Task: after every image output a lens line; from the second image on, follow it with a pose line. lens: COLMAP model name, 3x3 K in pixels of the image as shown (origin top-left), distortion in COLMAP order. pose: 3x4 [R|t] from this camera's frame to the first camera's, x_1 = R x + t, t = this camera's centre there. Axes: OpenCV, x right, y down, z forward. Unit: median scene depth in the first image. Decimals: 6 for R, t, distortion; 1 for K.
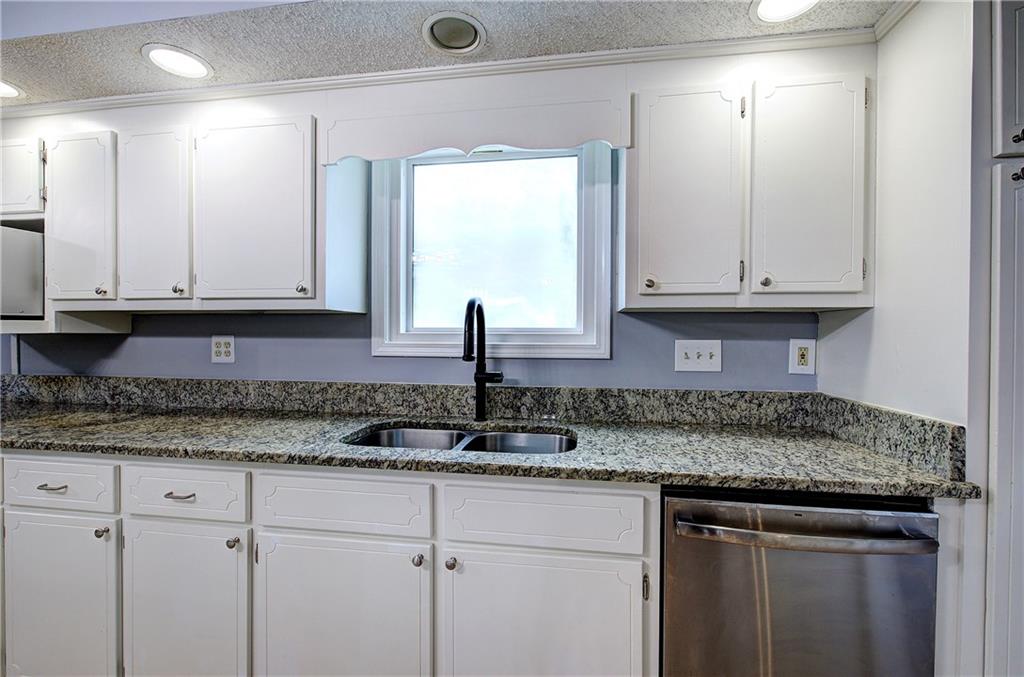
lens RADIAL K [[431.3, 0, 511.9], [0, 431.3, 337.7], [0, 0, 1]] dist [-0.002292, 0.000417]
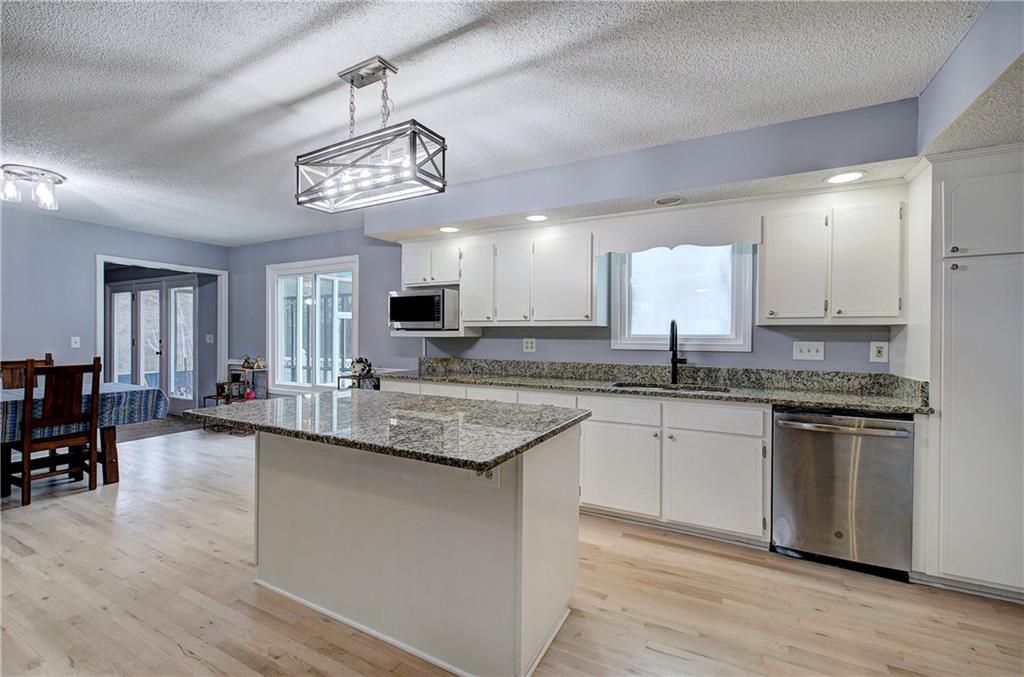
lens RADIAL K [[431.3, 0, 511.9], [0, 431.3, 337.7], [0, 0, 1]] dist [-0.002292, 0.000417]
pose [[0.947686, 0.002827, -0.319191, -0.150489], [-0.004738, 0.999975, -0.005209, 0.003503], [0.319169, 0.006449, 0.947676, -1.057732]]
